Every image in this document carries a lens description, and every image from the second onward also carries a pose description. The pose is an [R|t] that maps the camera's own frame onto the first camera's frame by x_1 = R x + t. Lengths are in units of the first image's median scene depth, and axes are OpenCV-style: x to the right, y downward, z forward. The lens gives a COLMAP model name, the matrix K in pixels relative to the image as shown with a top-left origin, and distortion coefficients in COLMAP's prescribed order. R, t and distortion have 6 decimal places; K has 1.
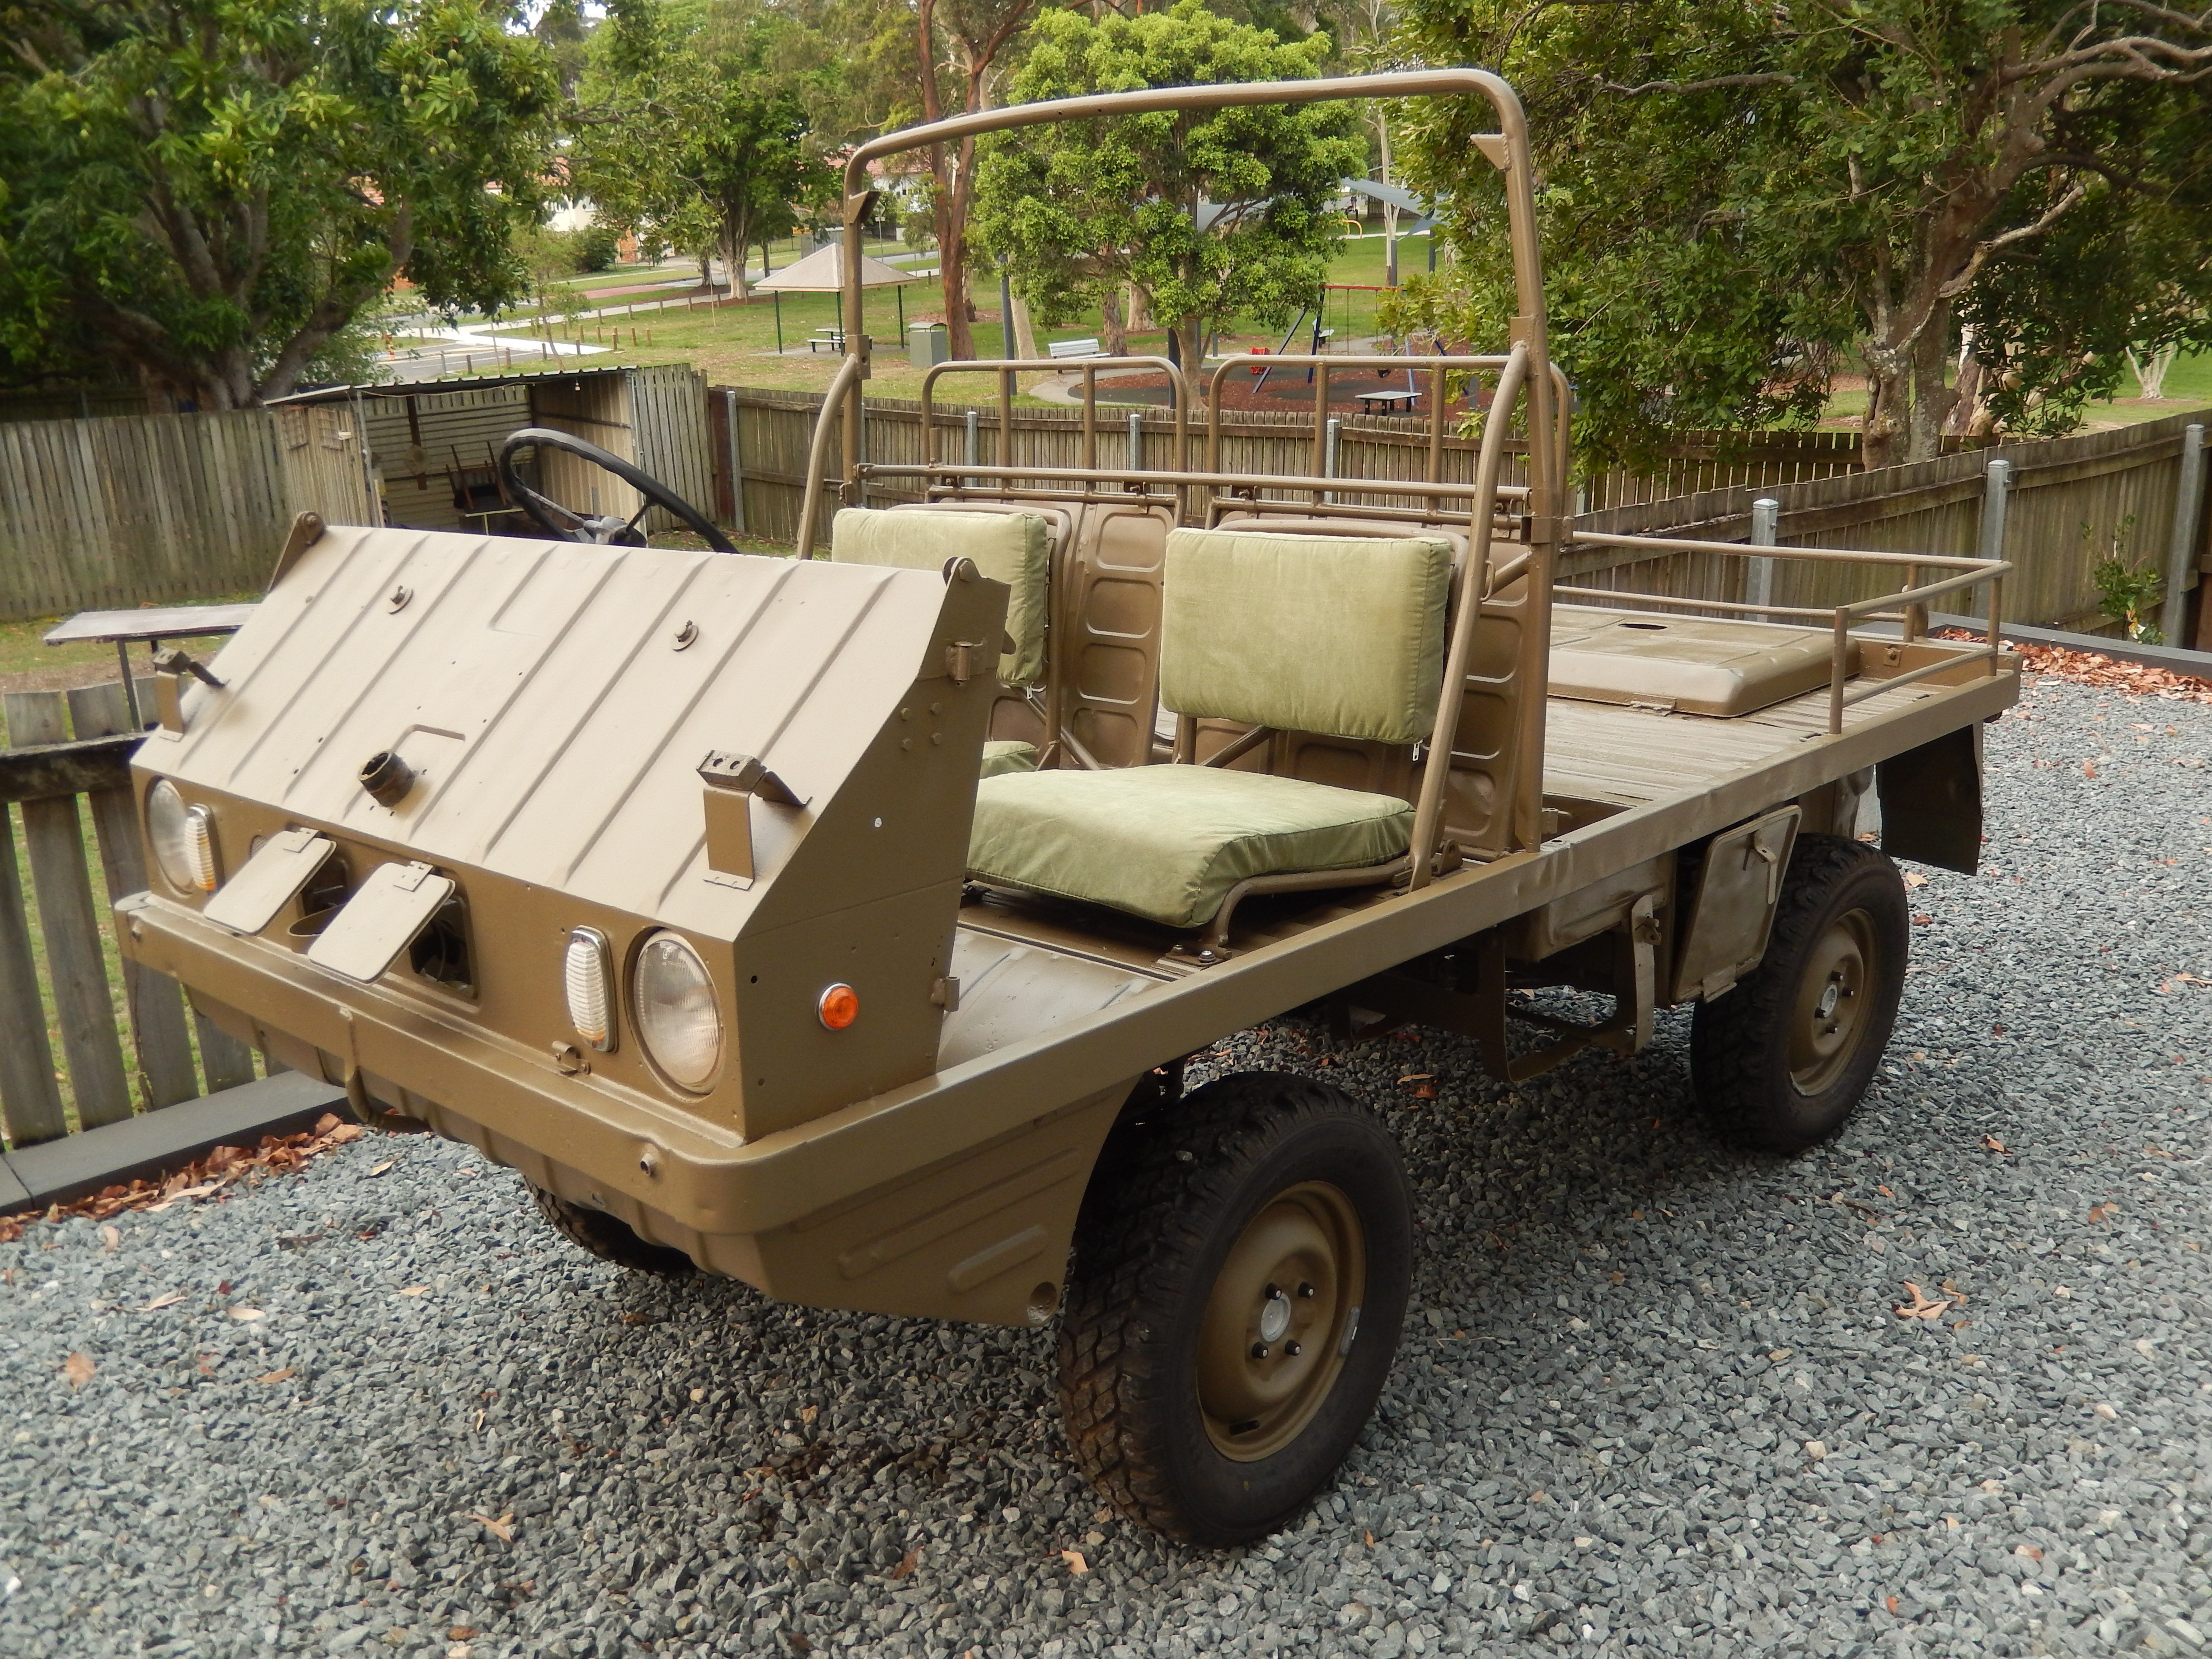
lens RADIAL K [[2053.8, 0, 1104.2], [0, 2053.8, 827.5], [0, 0, 1]] dist [-0.002322, 0.000000]
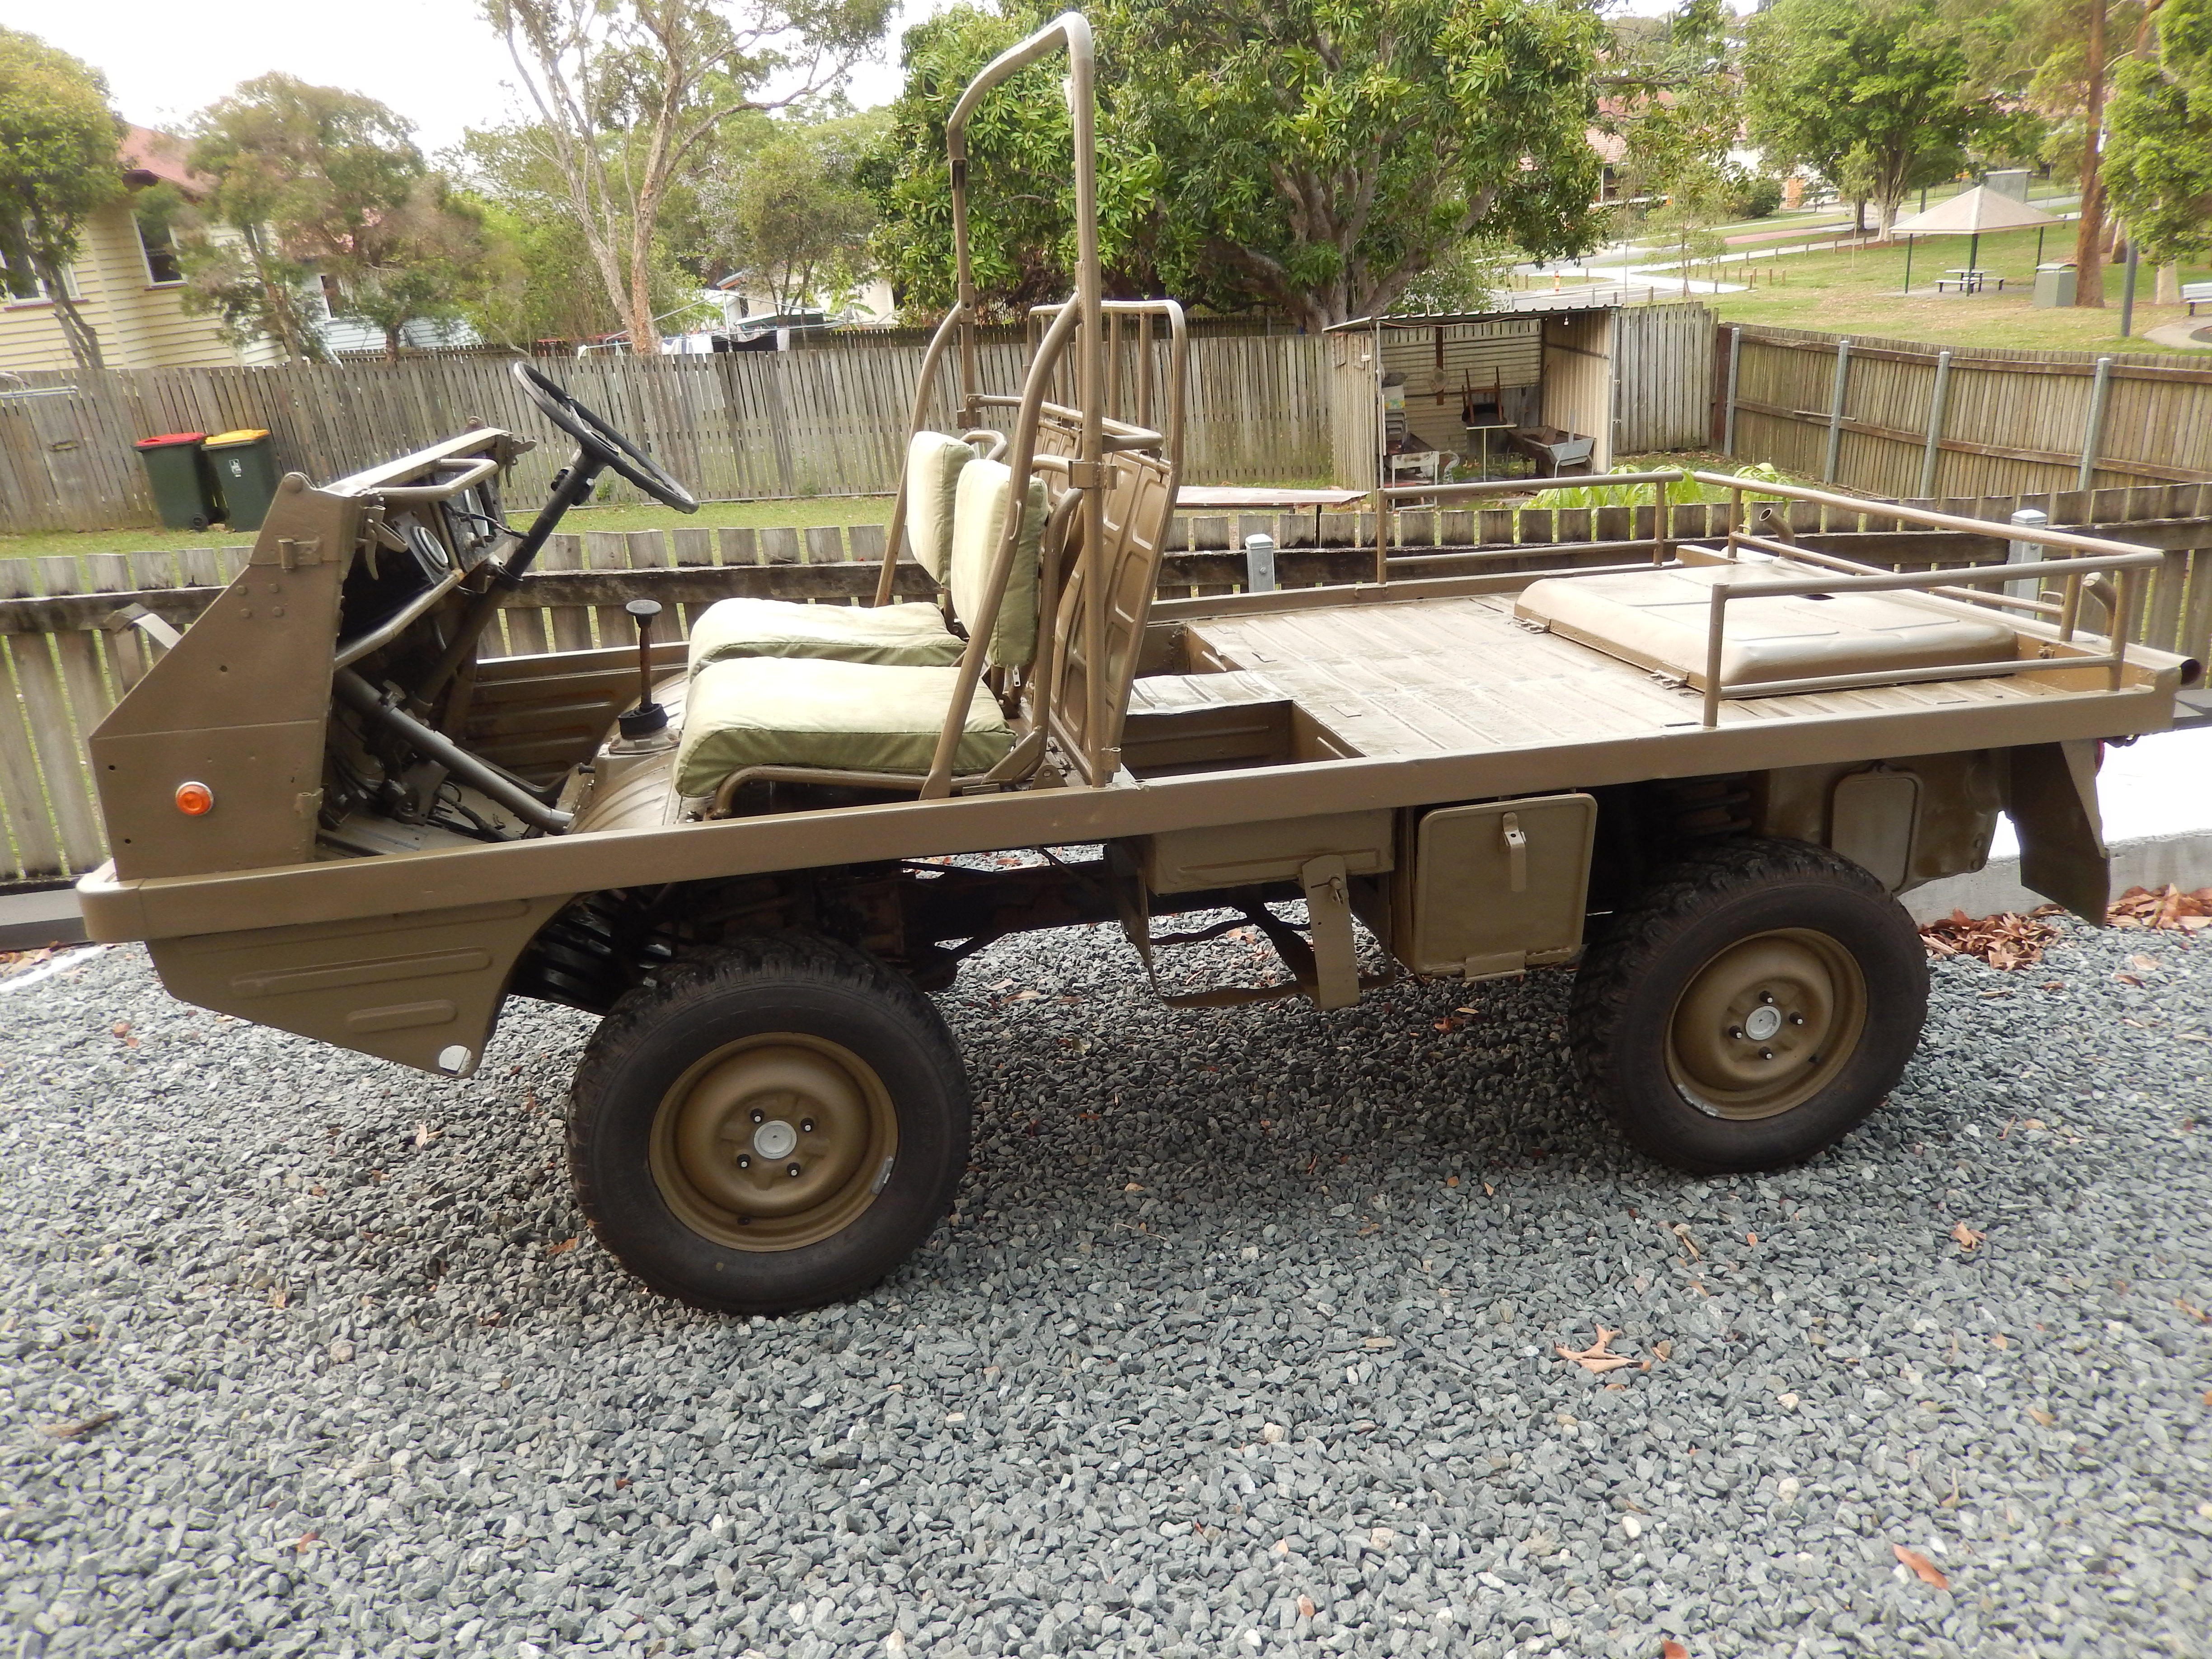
lens RADIAL K [[1682.4, 0, 1112.5], [0, 1682.4, 829.0], [0, 0, 1]] dist [0.005518, 0.008491]
pose [[0.821285, 0.179012, -0.541705, 0.086252], [-0.133922, 0.983459, 0.121955, -0.009445], [0.554577, -0.027614, 0.831674, 0.036674]]
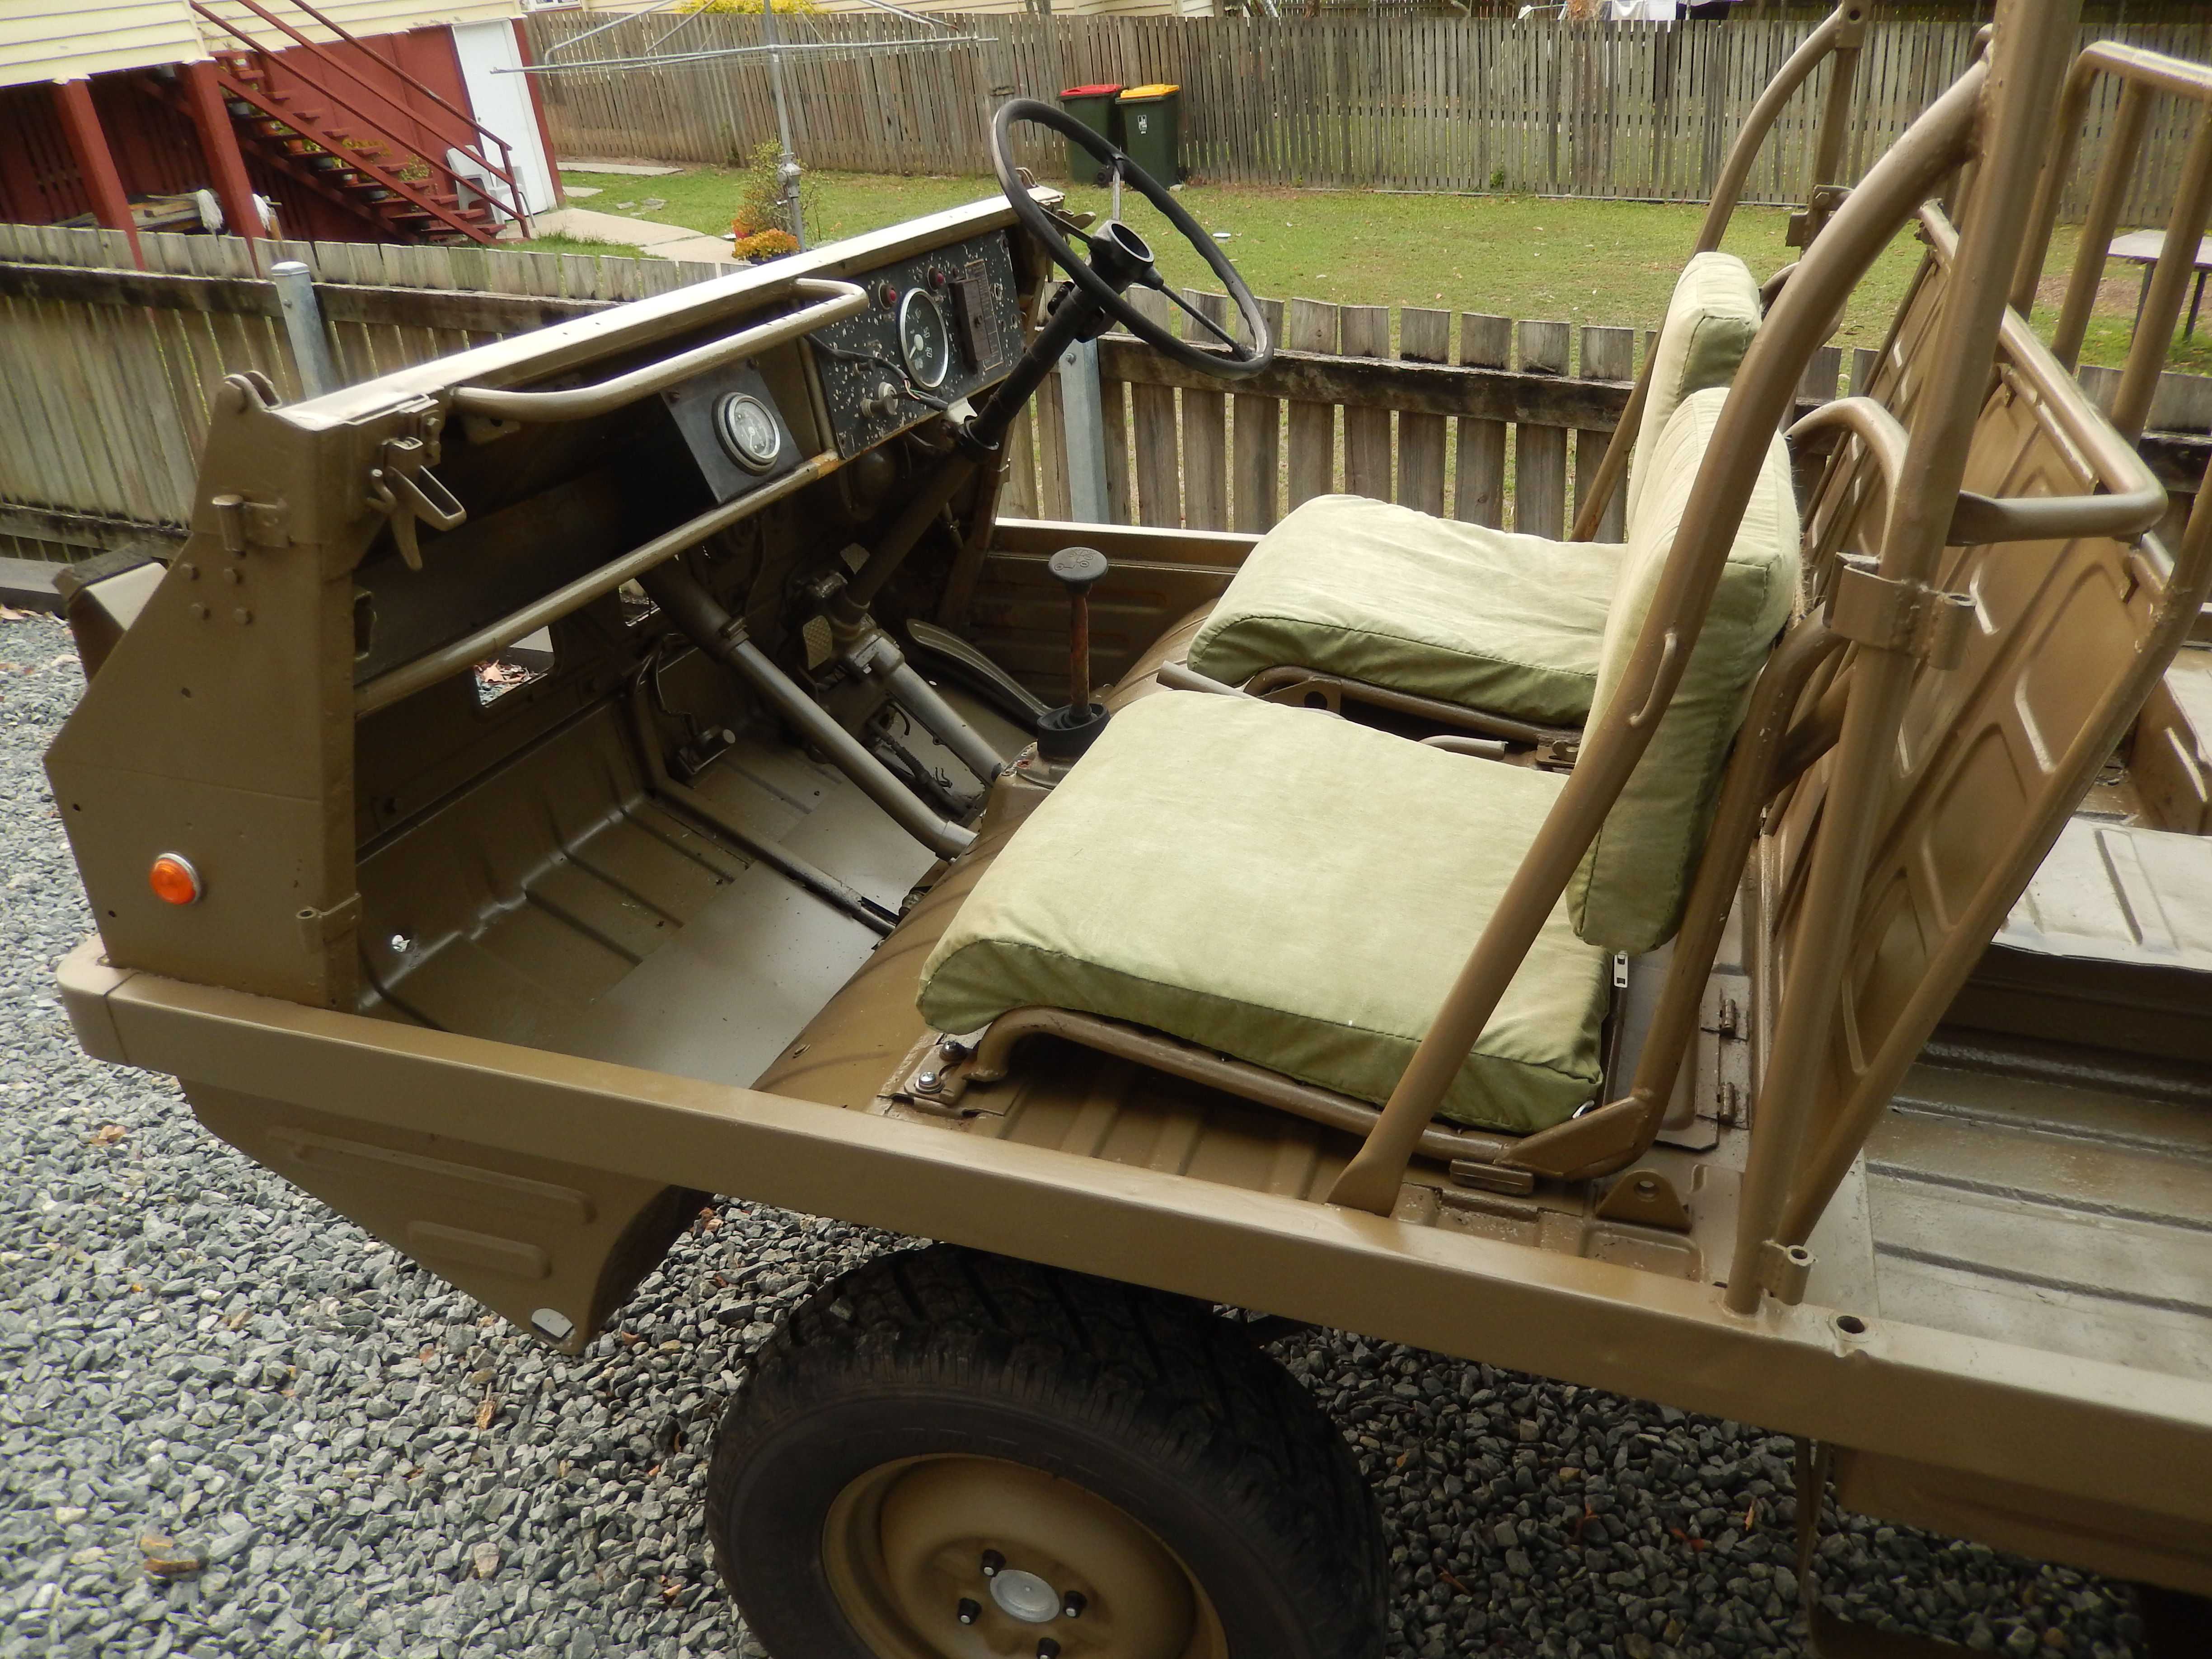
lens RADIAL K [[1682.4, 0, 1100.6], [0, 1682.4, 827.1], [0, 0, 1]] dist [0.005518, 0.008491]
pose [[0.419559, 0.438285, -0.794907, 0.049912], [-0.221158, 0.898678, 0.378771, -0.023581], [0.880374, 0.016883, 0.473979, 0.088749]]
